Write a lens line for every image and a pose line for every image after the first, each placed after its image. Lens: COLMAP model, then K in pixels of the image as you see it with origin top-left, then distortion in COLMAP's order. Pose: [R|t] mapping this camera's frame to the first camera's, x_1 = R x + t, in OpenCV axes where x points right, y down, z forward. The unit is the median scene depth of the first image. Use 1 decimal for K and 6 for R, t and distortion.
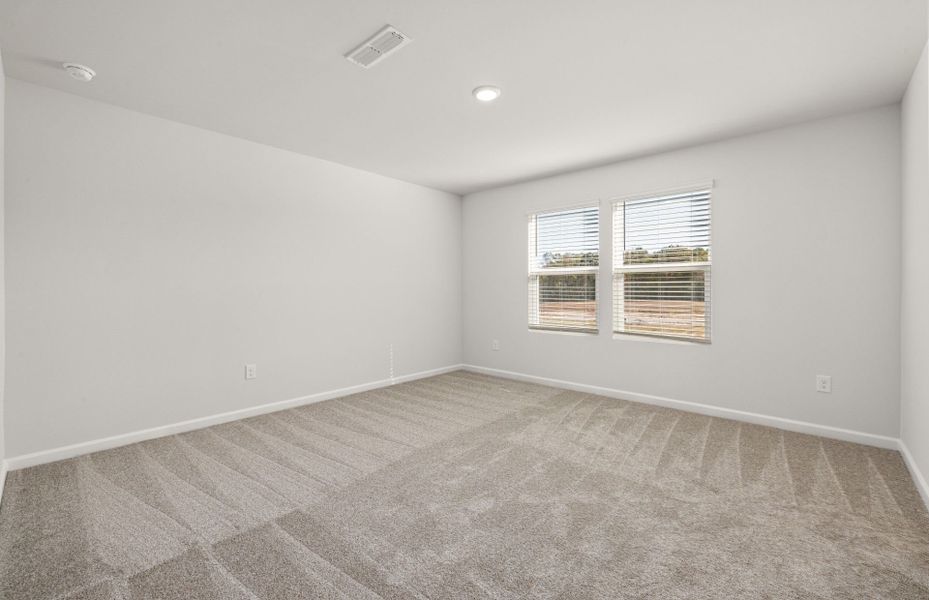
lens RADIAL K [[415.7, 0, 462.6], [0, 415.7, 292.3], [0, 0, 1]] dist [-0.000717, -0.000334]
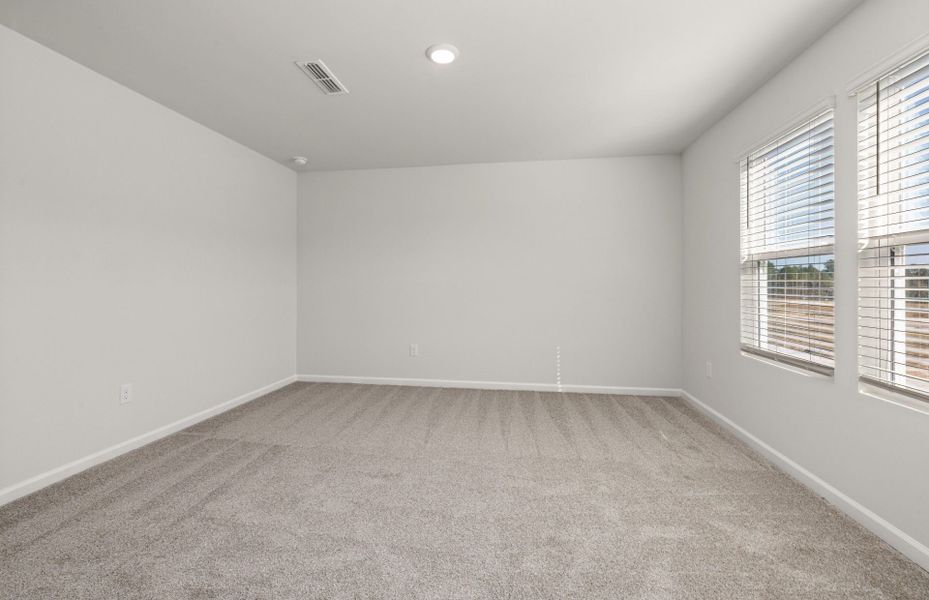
lens RADIAL K [[415.7, 0, 462.6], [0, 415.7, 292.3], [0, 0, 1]] dist [-0.000717, -0.000334]
pose [[0.507140, 0.014819, -0.861736, 0.520823], [-0.005515, 0.999887, 0.013950, -0.003007], [0.861846, -0.002322, 0.507165, 0.387042]]
